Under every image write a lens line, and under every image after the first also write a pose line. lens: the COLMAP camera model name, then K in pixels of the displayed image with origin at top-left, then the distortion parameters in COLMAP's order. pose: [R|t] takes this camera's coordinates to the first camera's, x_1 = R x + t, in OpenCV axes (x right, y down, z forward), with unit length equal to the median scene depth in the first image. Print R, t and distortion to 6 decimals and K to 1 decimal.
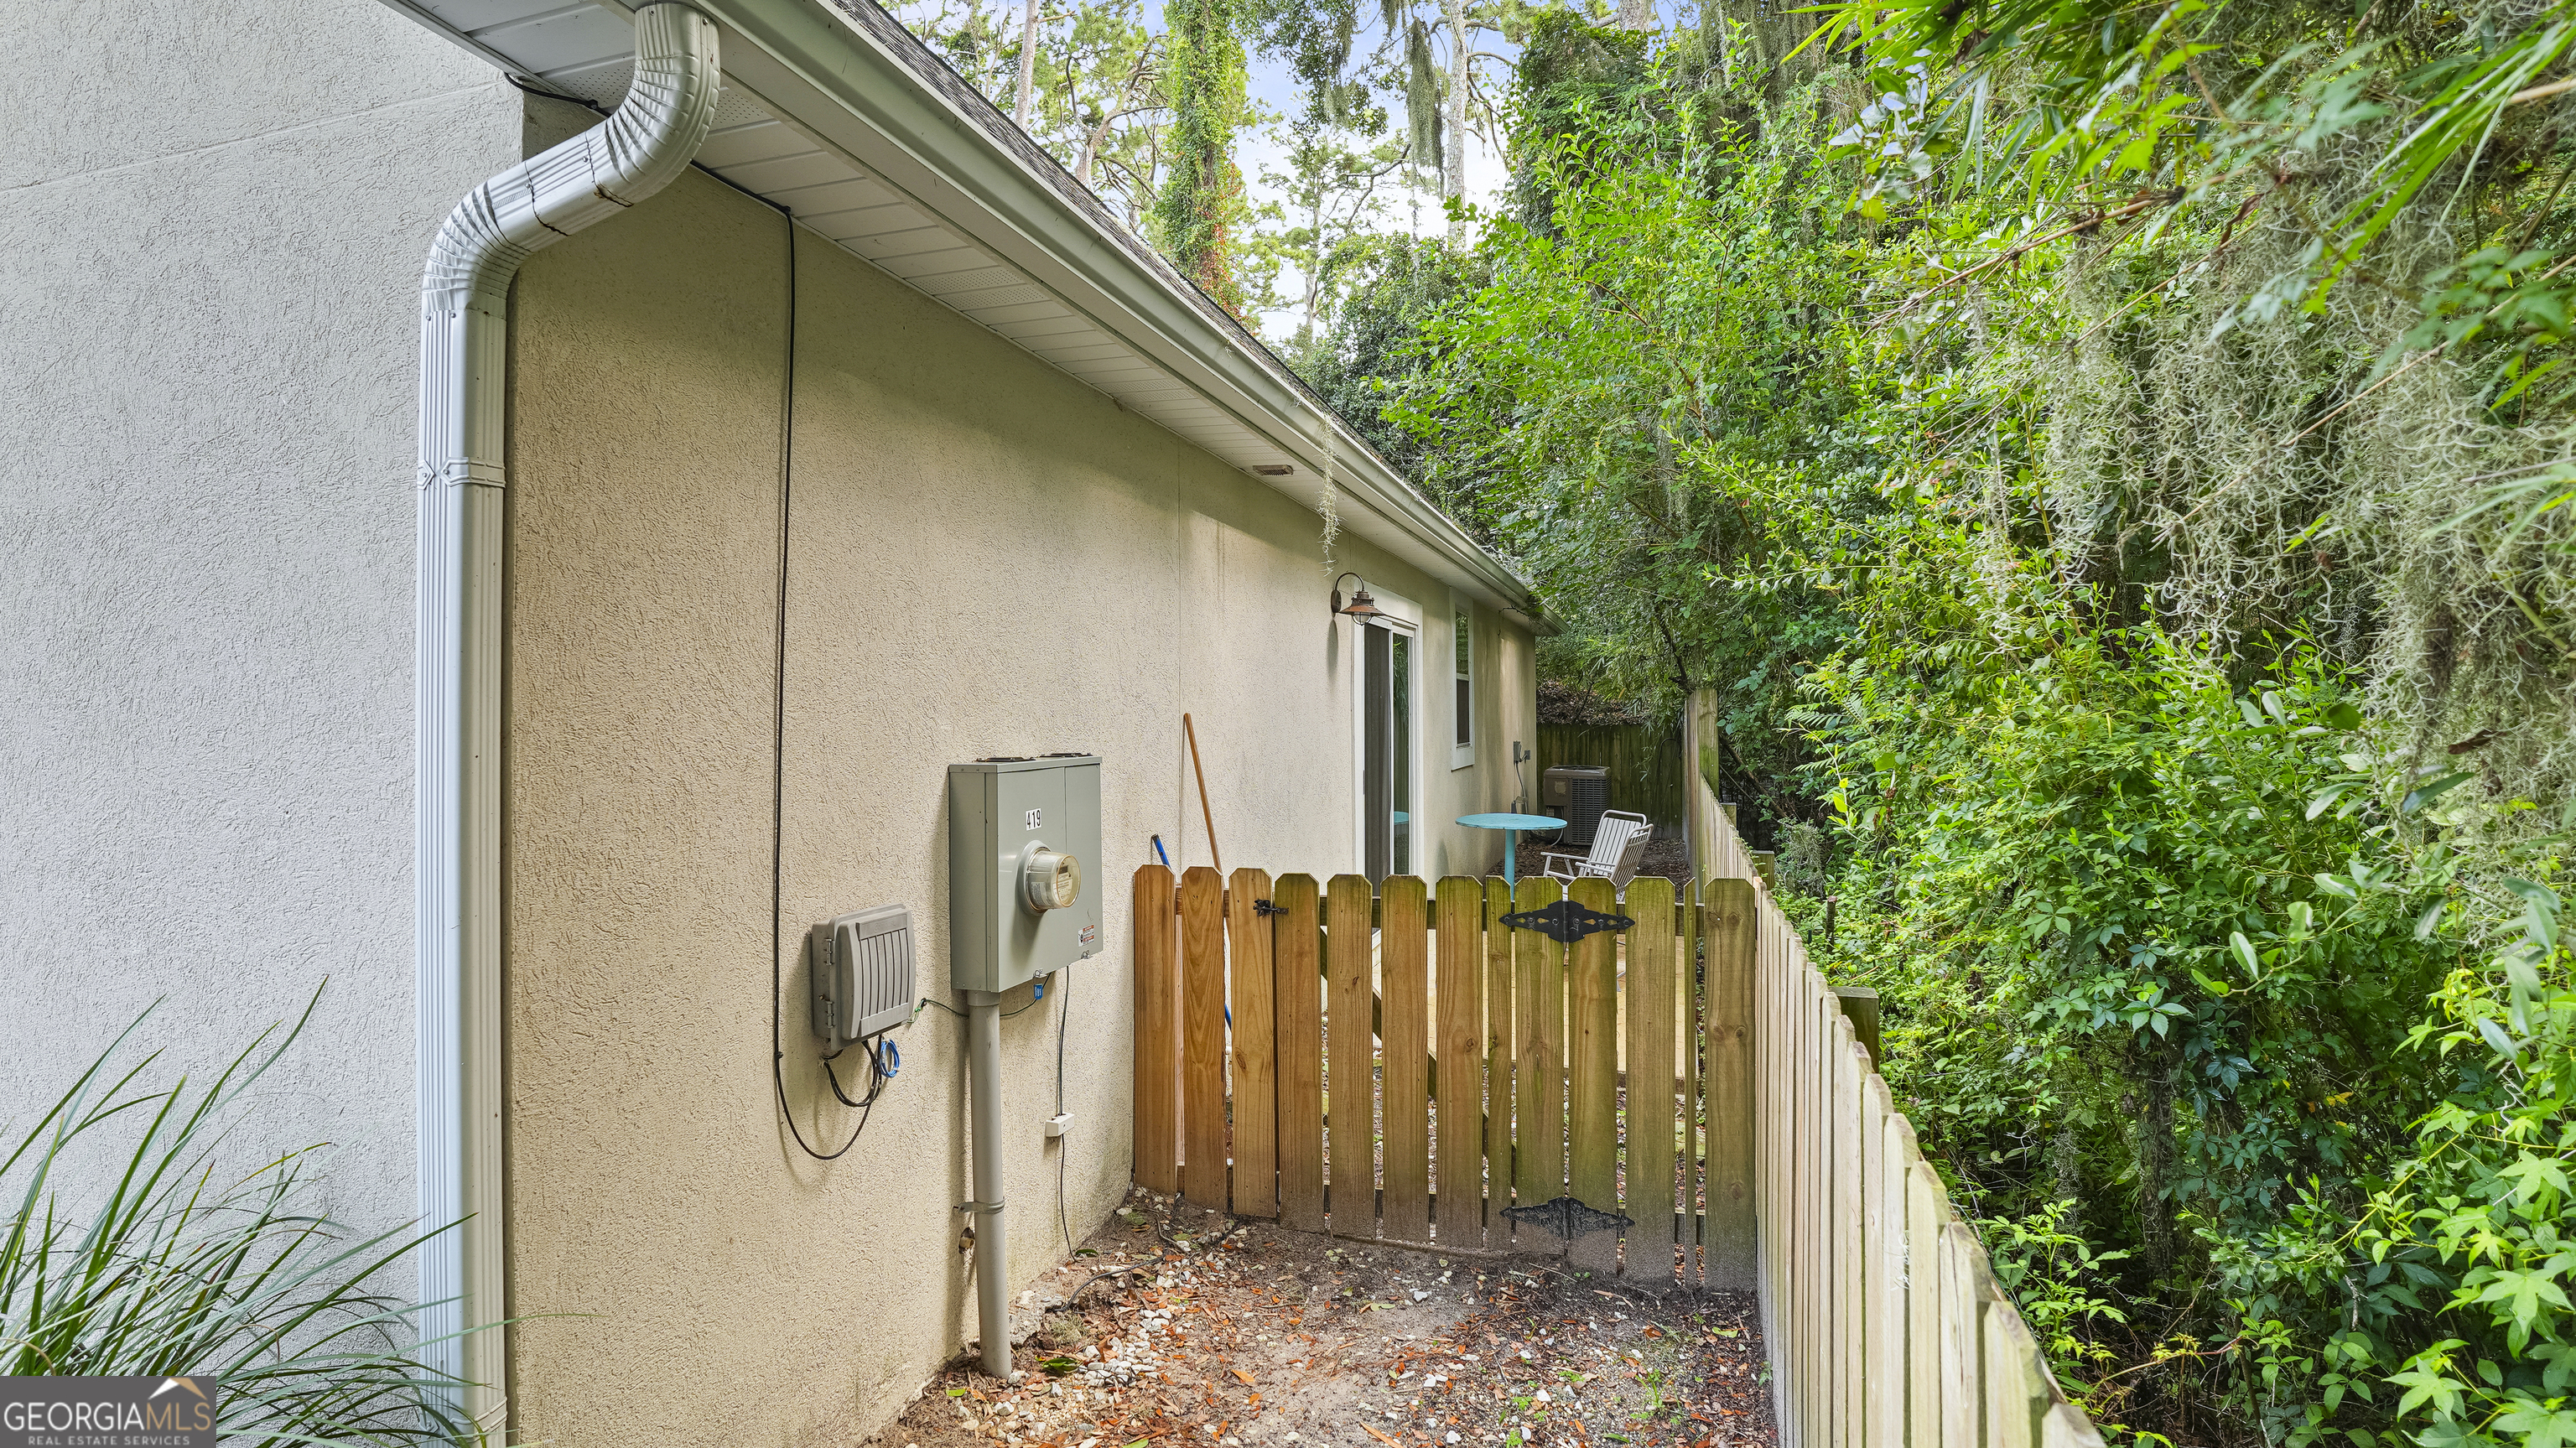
lens RADIAL K [[1249.2, 0, 1286.7], [0, 1249.2, 719.5], [0, 0, 1]] dist [-0.034114, 0.001370]
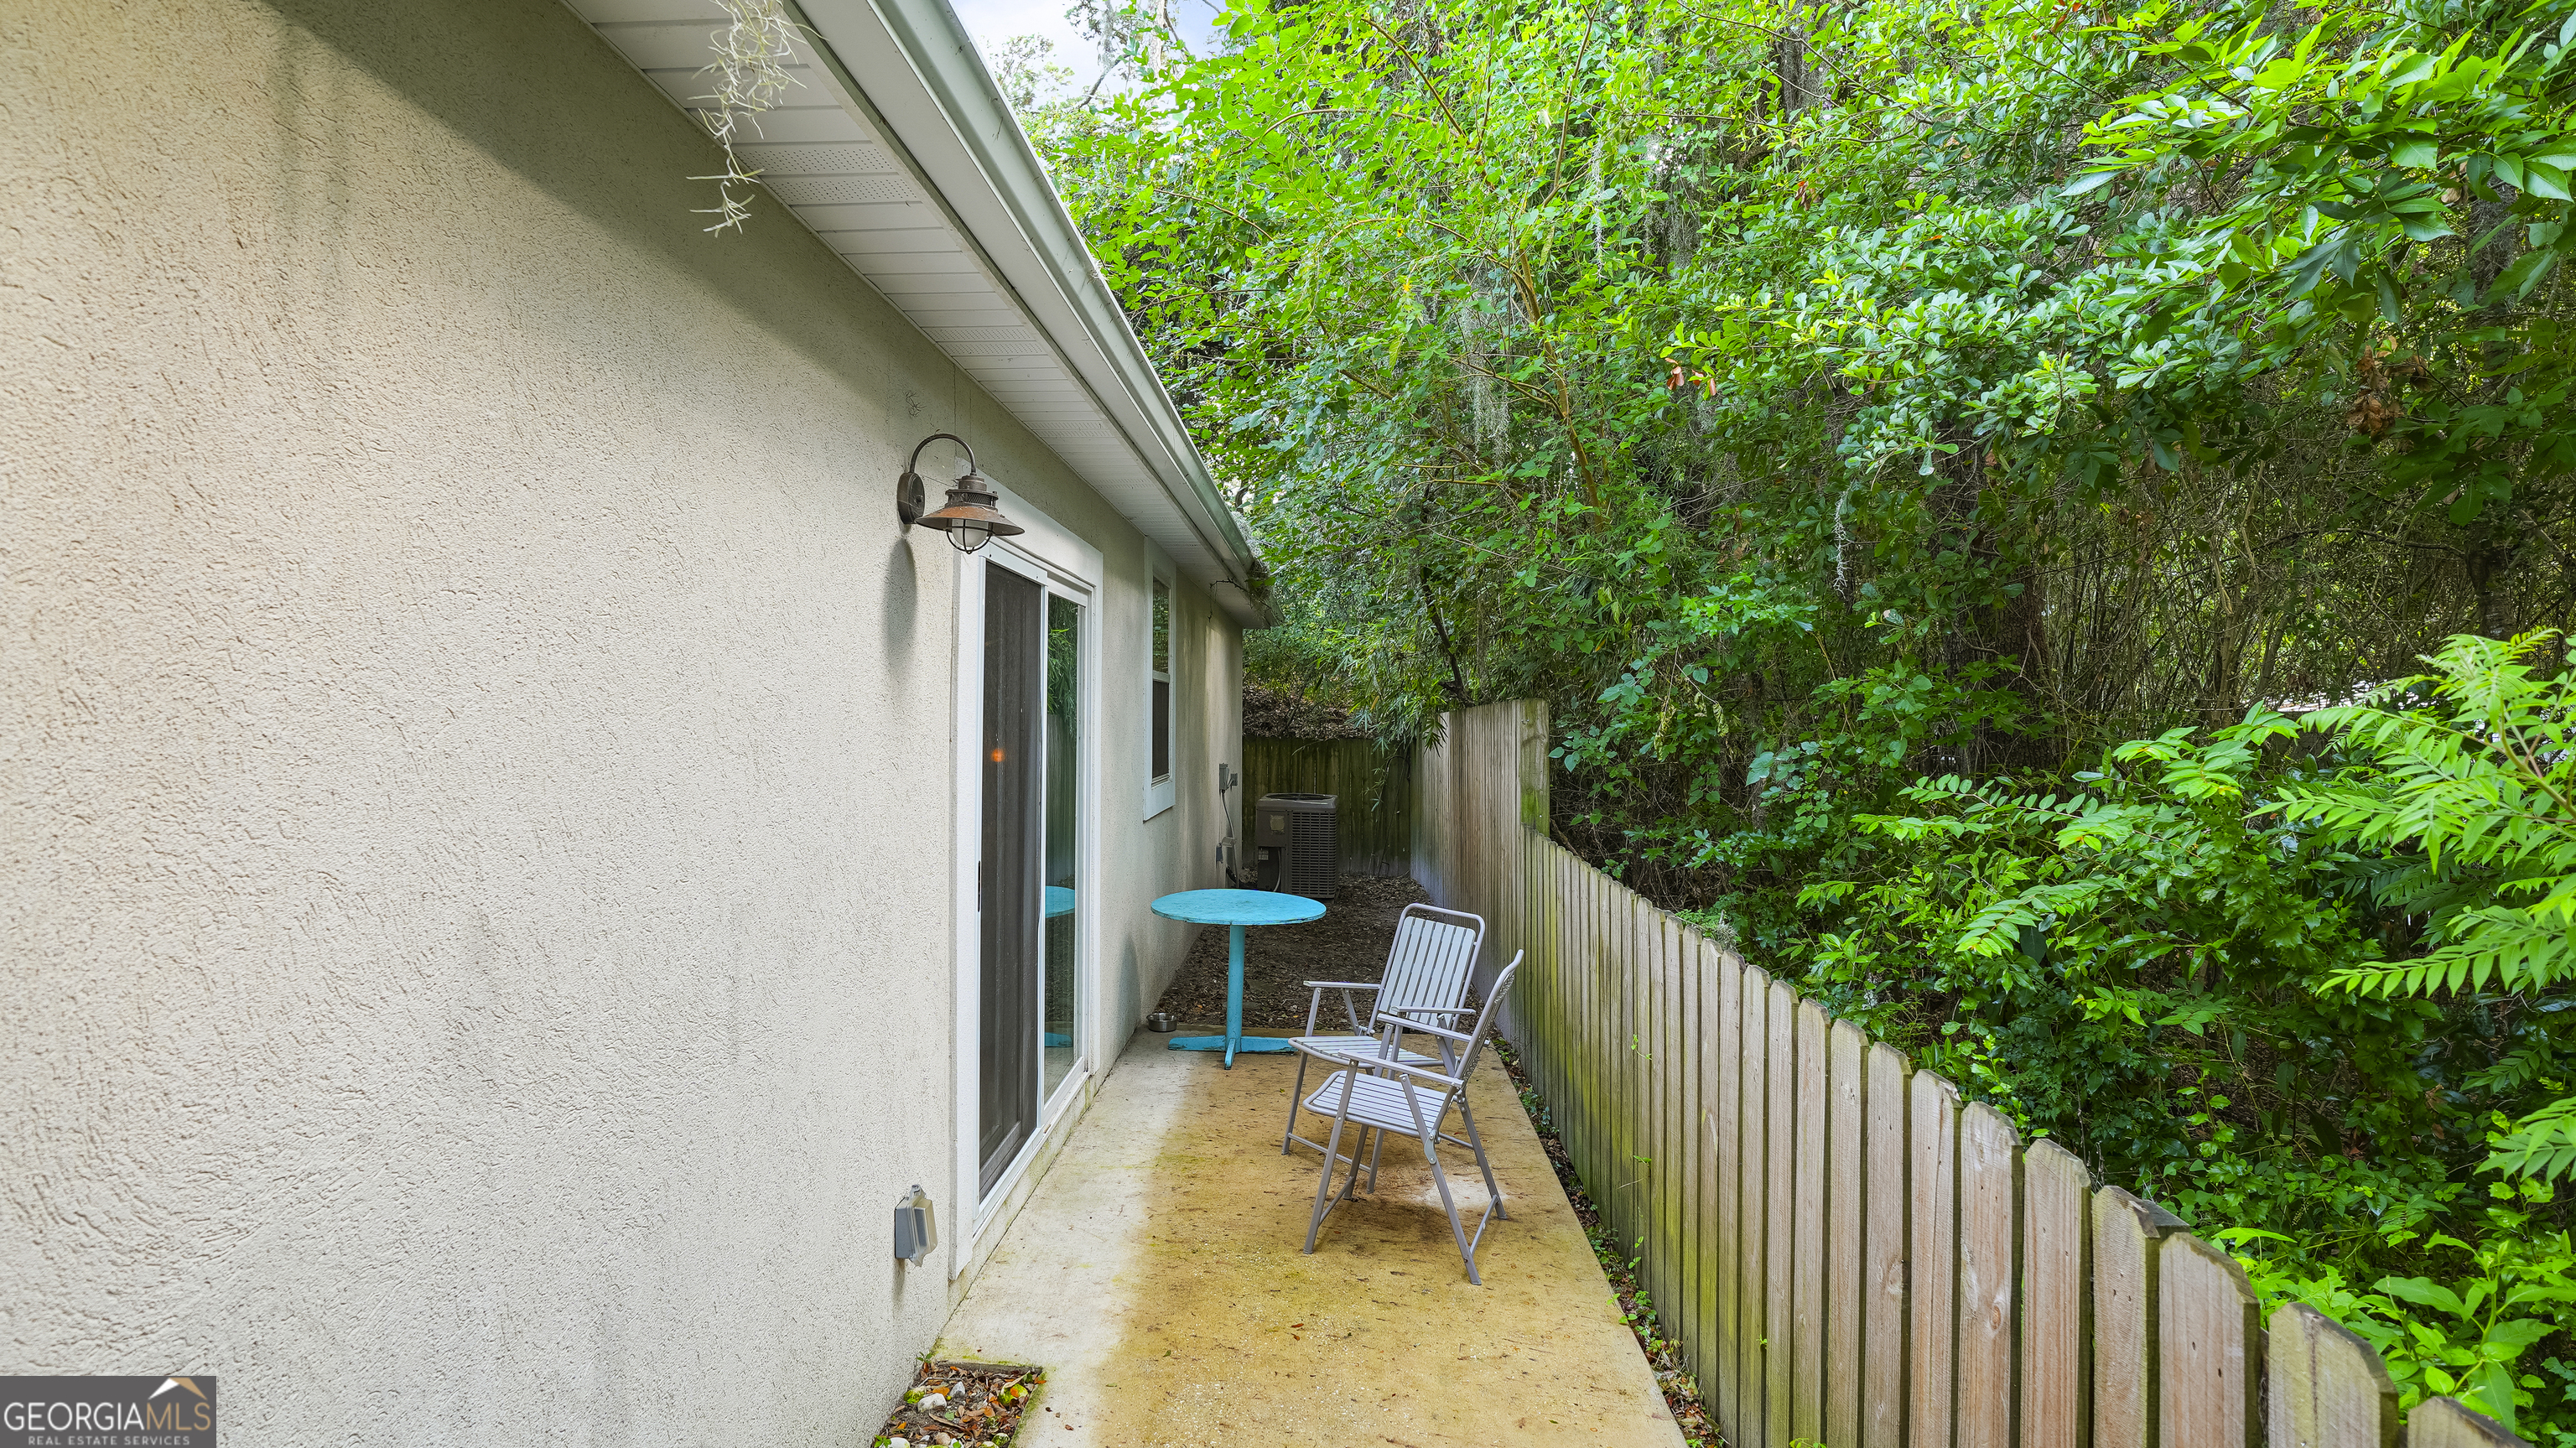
lens RADIAL K [[1249.2, 0, 1286.7], [0, 1249.2, 719.5], [0, 0, 1]] dist [-0.034114, 0.001370]
pose [[0.966488, 0.011318, 0.256463, 0.037537], [-0.010959, 0.999936, -0.002832, -0.010449], [-0.256479, -0.000074, 0.966550, 0.358479]]
